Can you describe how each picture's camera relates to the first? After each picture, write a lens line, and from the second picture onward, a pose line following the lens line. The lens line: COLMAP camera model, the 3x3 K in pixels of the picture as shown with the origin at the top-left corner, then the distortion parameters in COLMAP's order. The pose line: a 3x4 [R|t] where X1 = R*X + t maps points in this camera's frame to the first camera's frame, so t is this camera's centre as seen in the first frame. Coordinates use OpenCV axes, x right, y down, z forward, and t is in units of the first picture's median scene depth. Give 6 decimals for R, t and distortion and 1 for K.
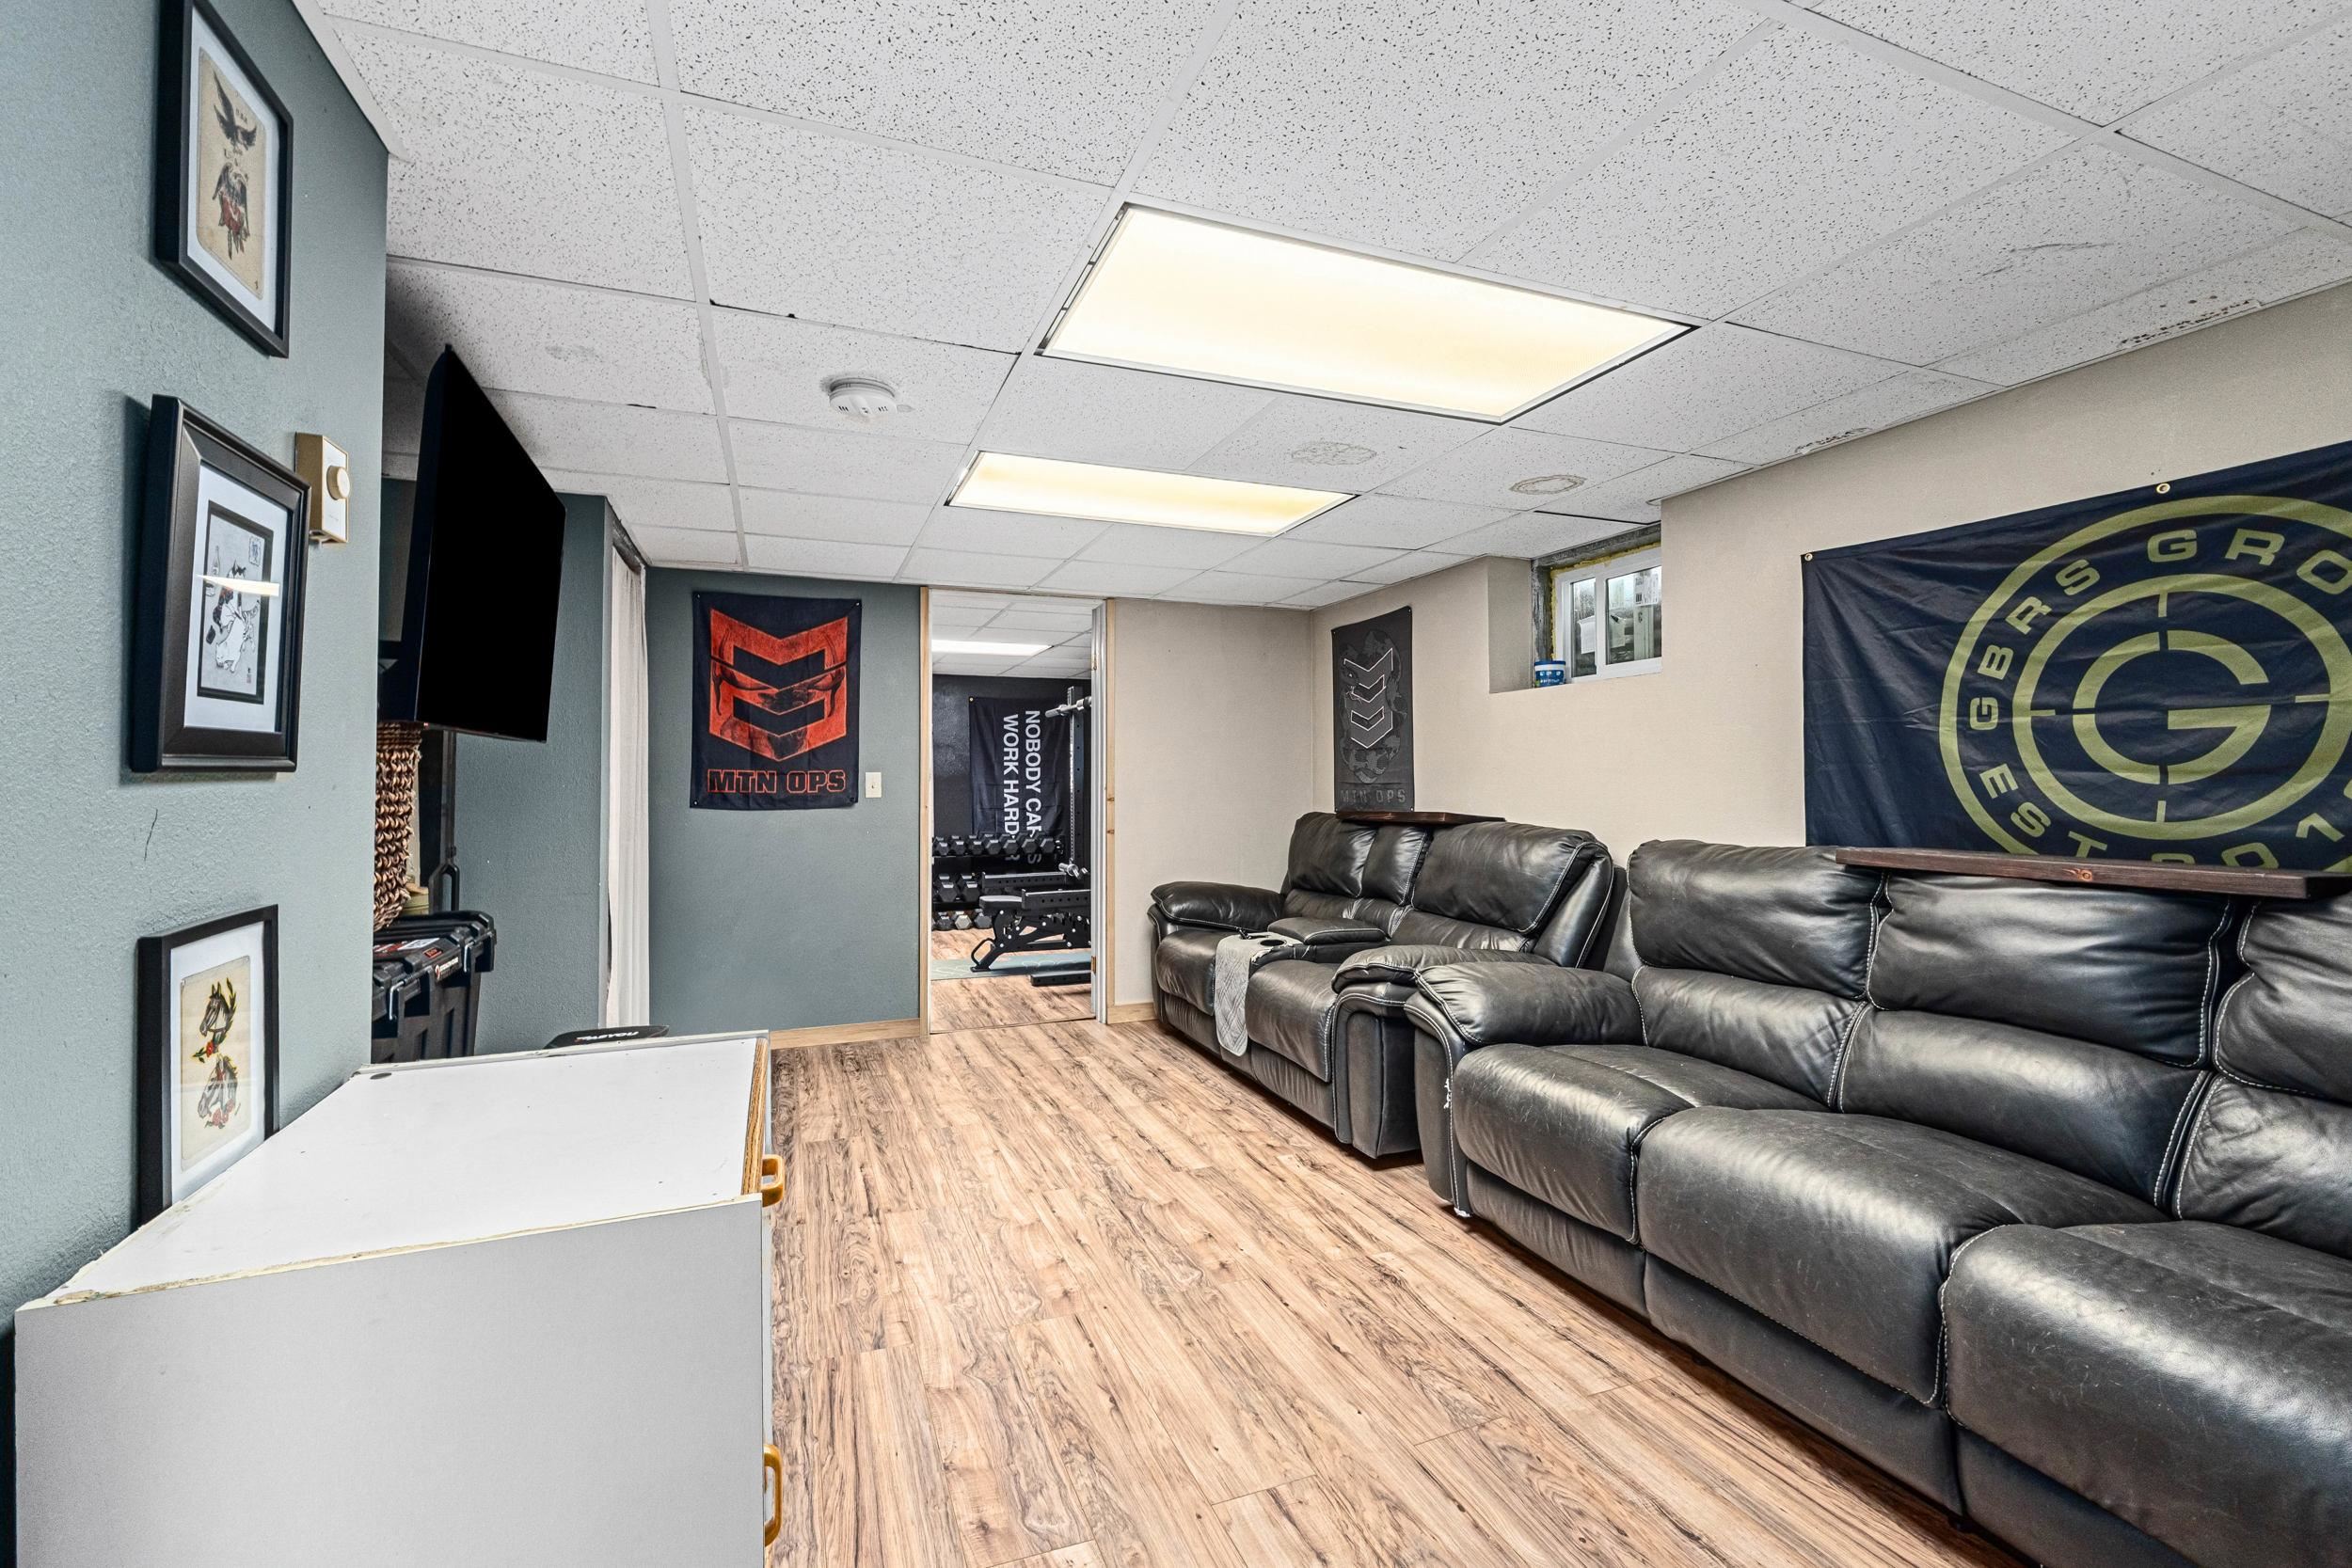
lens RADIAL K [[982.9, 0, 1167.6], [0, 982.9, 776.6], [0, 0, 1]] dist [-0.006149, -0.000356]
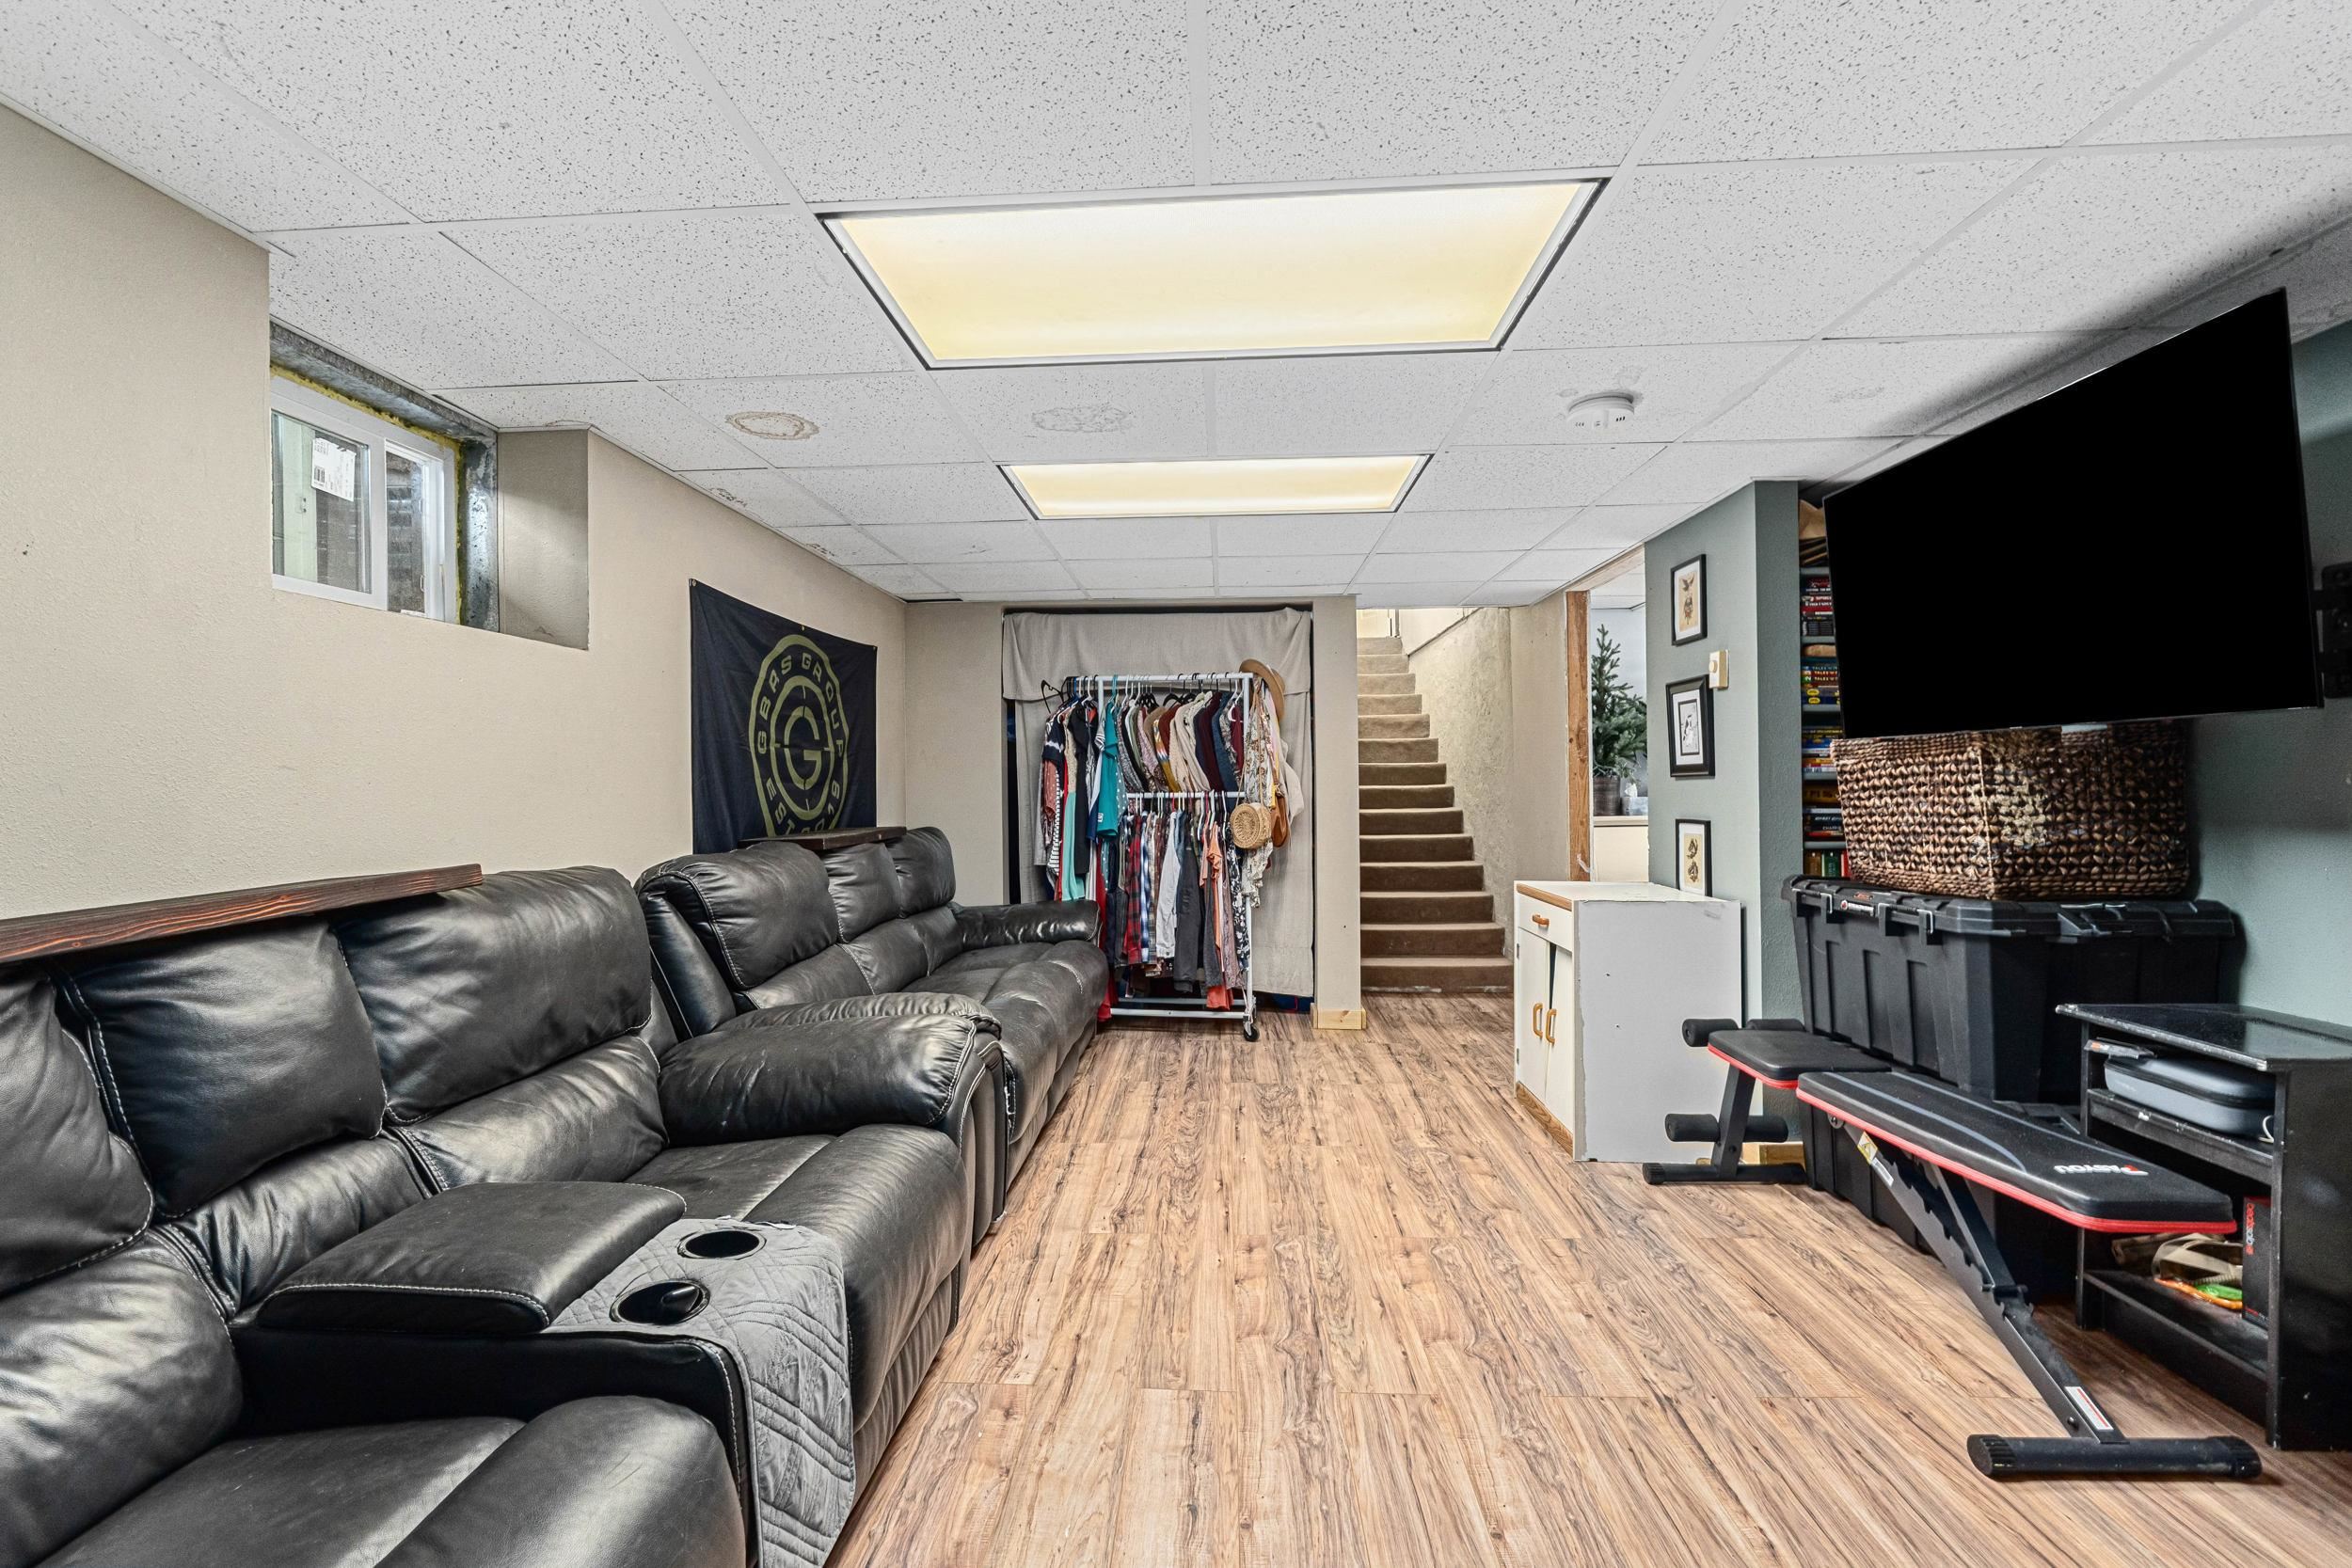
lens RADIAL K [[982.9, 0, 1169.3], [0, 982.9, 779.0], [0, 0, 1]] dist [-0.006149, -0.000356]
pose [[-0.908491, 0.009960, 0.417785, -0.287862], [0.007932, 0.999947, -0.006589, 0.004685], [-0.417828, -0.002672, -0.908522, 1.870521]]
